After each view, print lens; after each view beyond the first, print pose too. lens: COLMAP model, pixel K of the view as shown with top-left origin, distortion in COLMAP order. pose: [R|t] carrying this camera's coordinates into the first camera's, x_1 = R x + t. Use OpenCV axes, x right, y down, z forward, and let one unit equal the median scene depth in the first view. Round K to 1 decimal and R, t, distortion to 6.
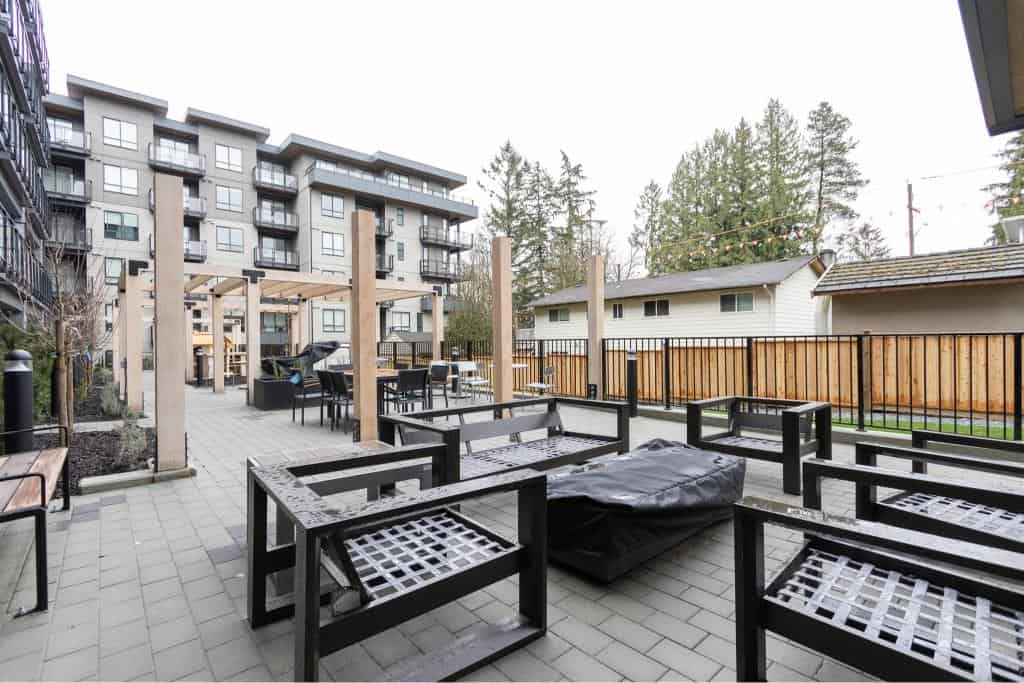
lens RADIAL K [[463.6, 0, 505.1], [0, 463.6, 344.3], [0, 0, 1]] dist [0.015024, -0.005173]
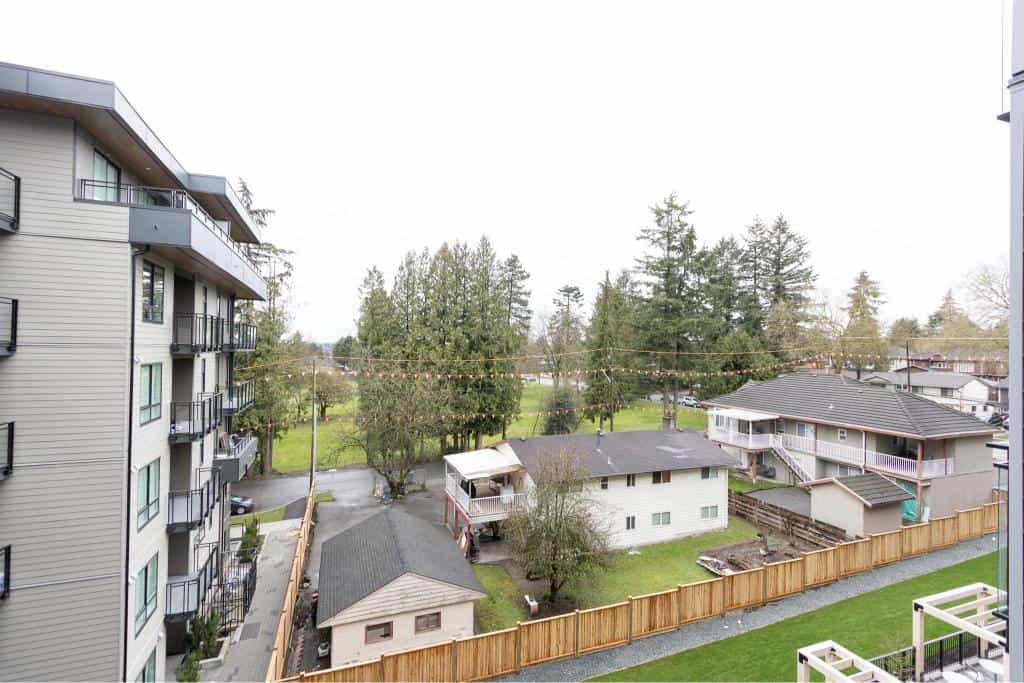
lens RADIAL K [[463.6, 0, 505.1], [0, 463.6, 344.3], [0, 0, 1]] dist [0.015024, -0.005173]
pose [[0.353439, 0.028119, 0.935035, -0.519910], [-0.013379, 0.999598, -0.025003, -0.208574], [-0.935362, -0.003672, 0.353673, 0.511484]]
